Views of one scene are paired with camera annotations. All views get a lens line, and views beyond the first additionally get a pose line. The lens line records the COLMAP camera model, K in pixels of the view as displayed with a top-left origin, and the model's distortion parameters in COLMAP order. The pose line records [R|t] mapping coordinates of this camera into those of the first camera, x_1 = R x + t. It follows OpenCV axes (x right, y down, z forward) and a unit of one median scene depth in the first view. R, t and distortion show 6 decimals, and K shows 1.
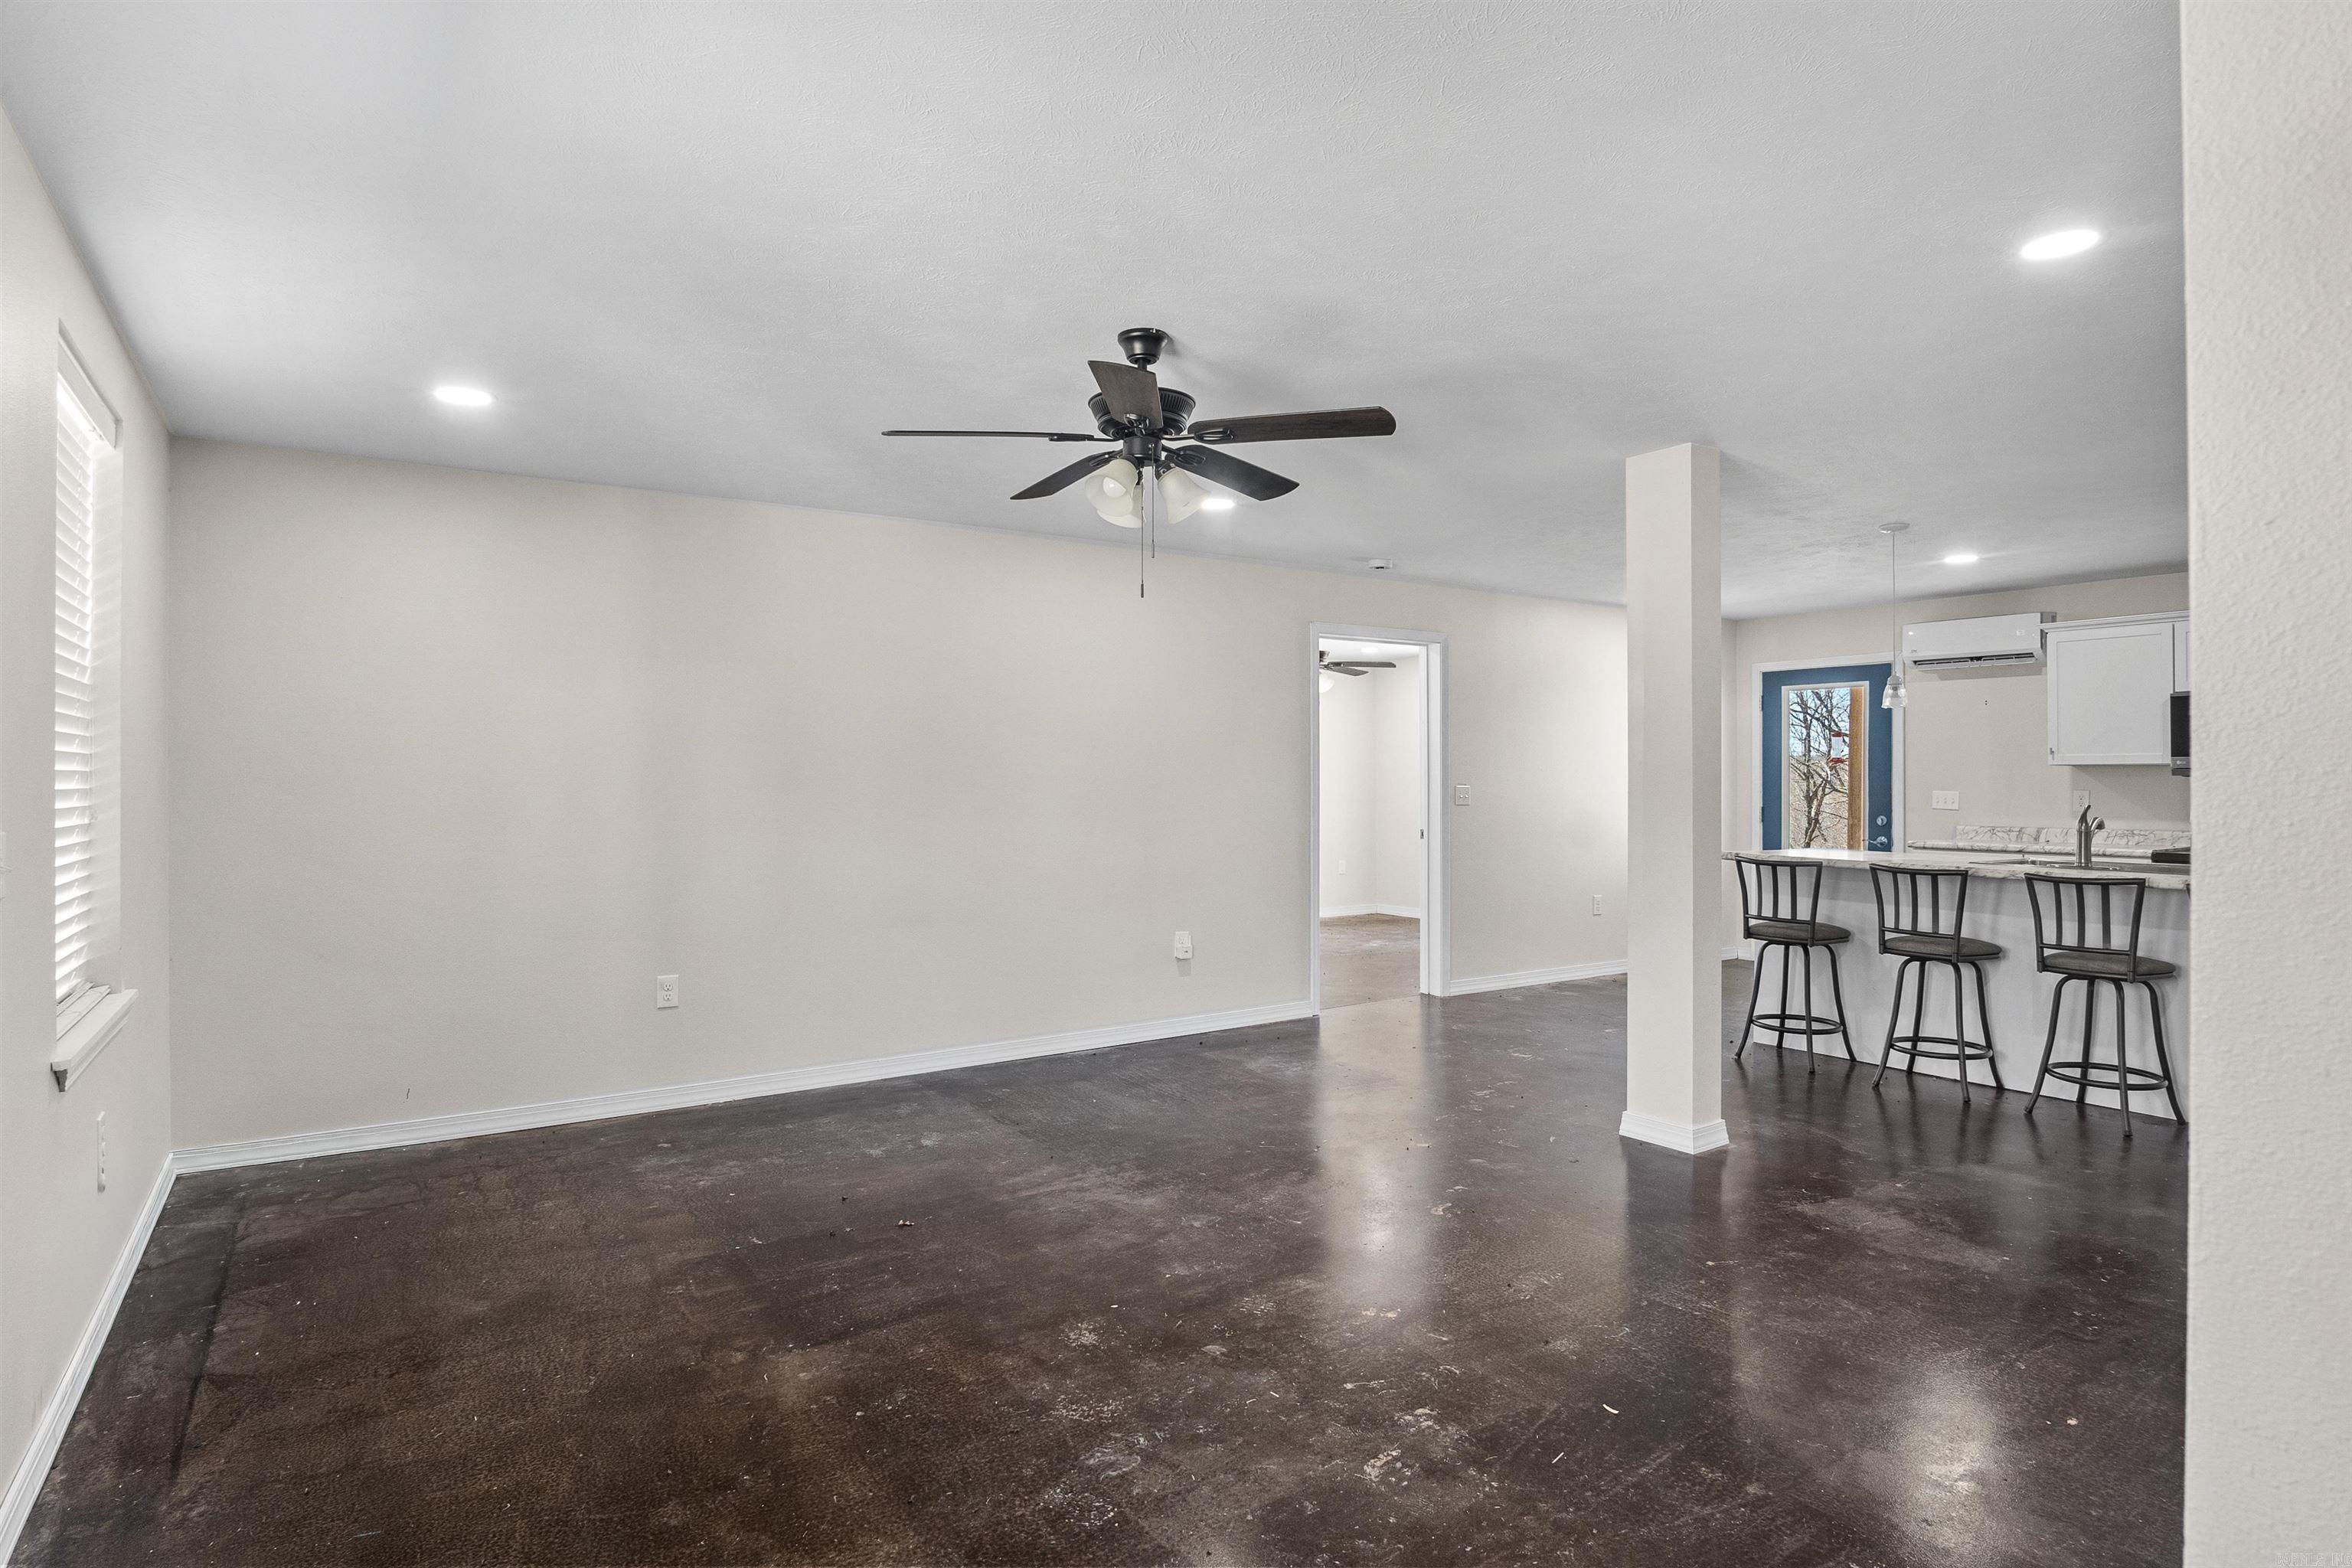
lens RADIAL K [[1269.4, 0, 1184.8], [0, 1269.4, 779.1], [0, 0, 1]] dist [-0.022964, 0.002560]
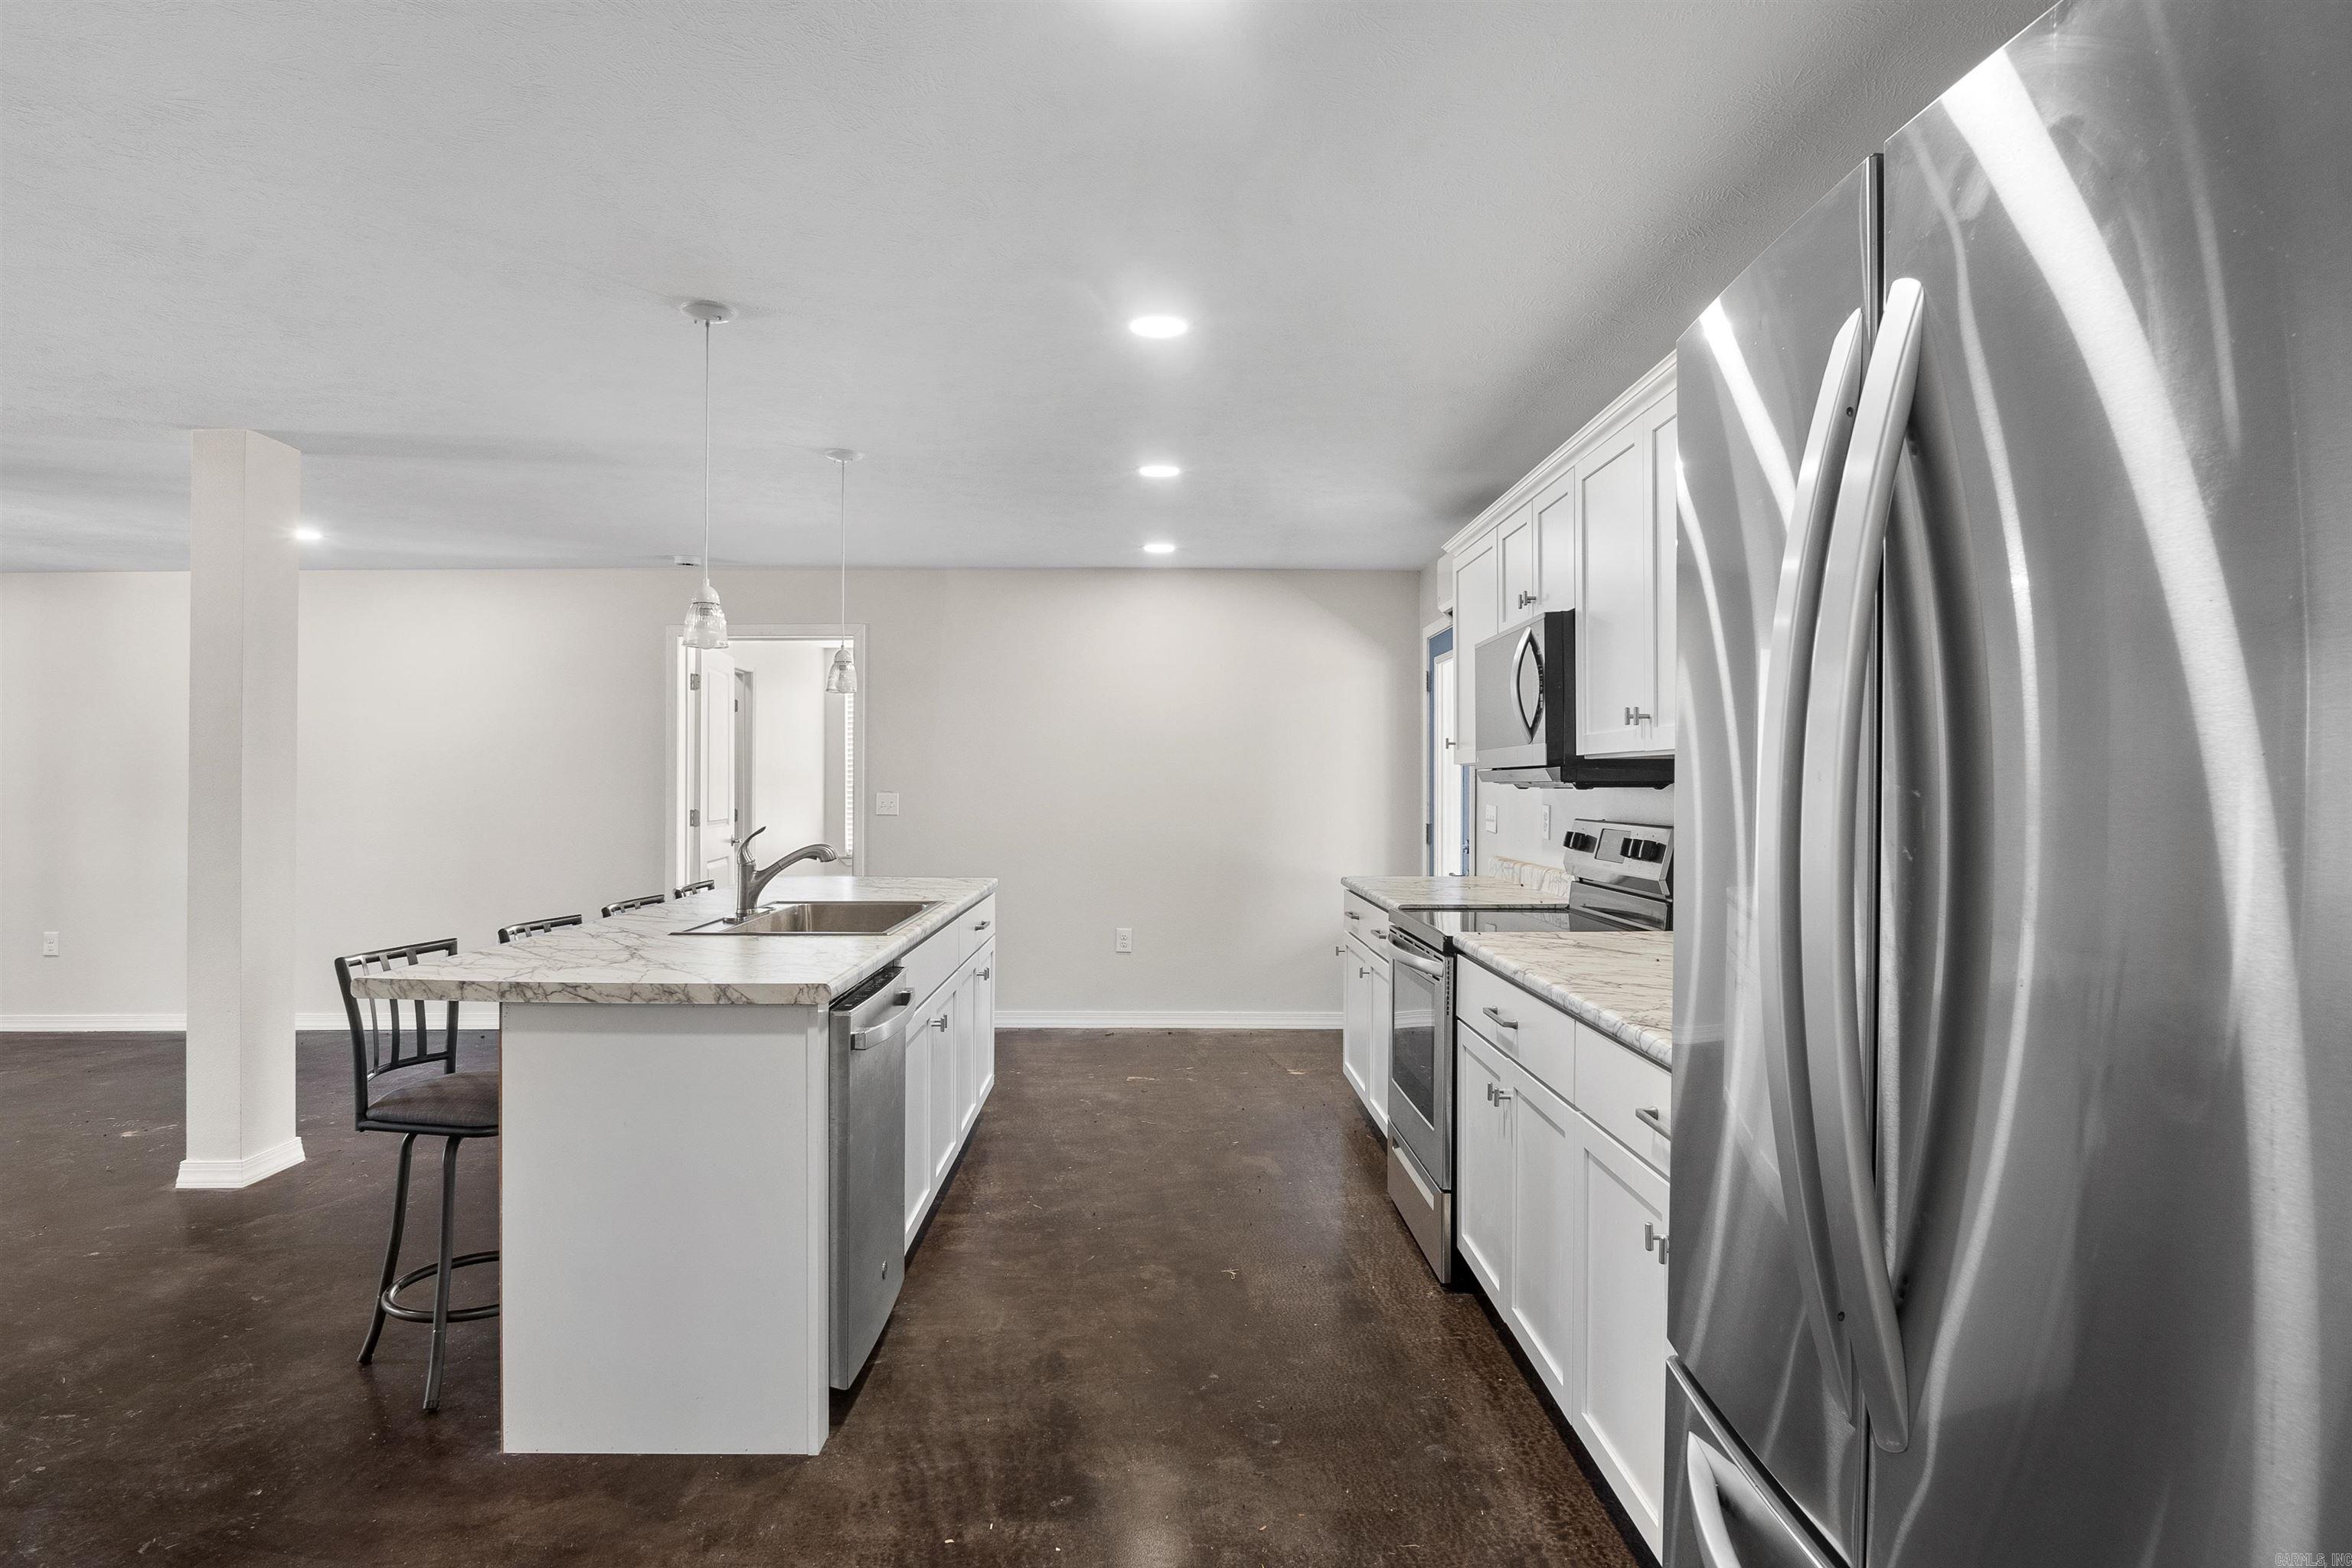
lens RADIAL K [[1269.4, 0, 1184.8], [0, 1269.4, 779.1], [0, 0, 1]] dist [-0.022964, 0.002560]
pose [[0.840504, -0.001532, -0.541803, 0.949212], [0.000007, 0.999996, -0.002817, -0.002090], [0.541805, 0.002364, 0.840501, 0.397017]]
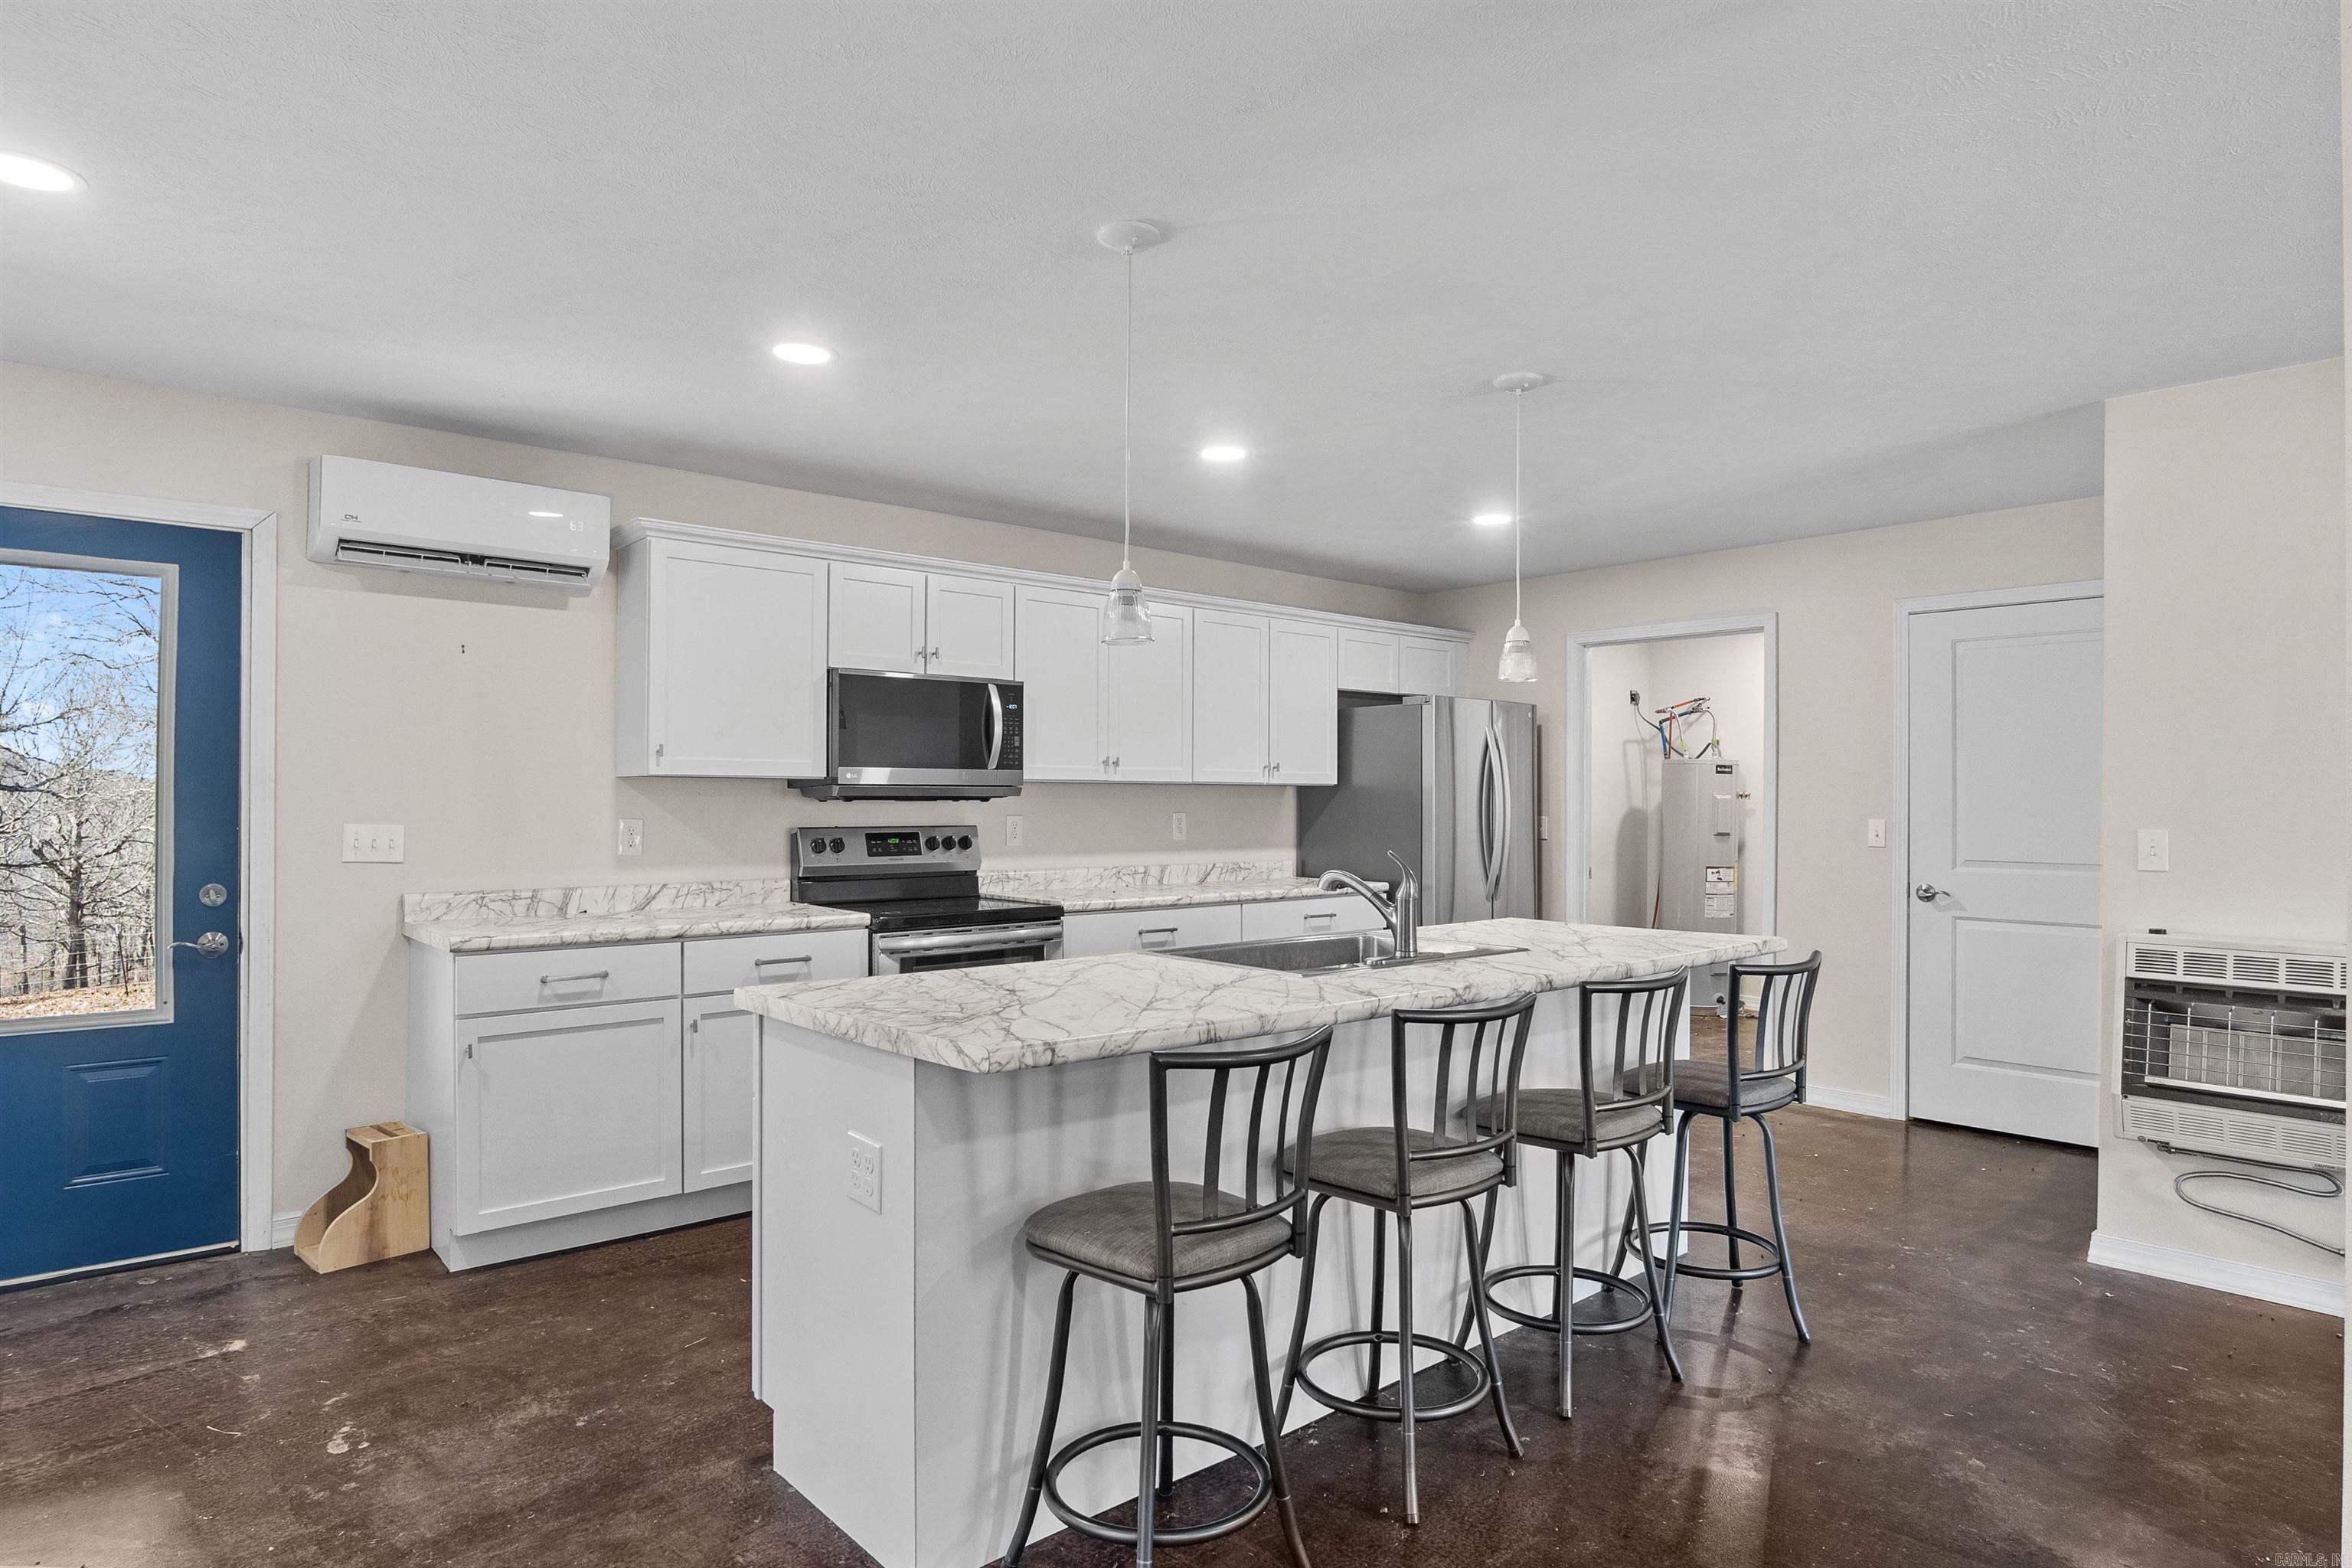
lens RADIAL K [[1302.5, 0, 1180.8], [0, 1302.5, 789.2], [0, 0, 1]] dist [-0.024804, 0.001733]
pose [[-0.117671, 0.004757, 0.993041, 0.094105], [-0.005561, 0.999970, -0.005450, -0.003193], [-0.993037, -0.006164, -0.117641, 0.859079]]
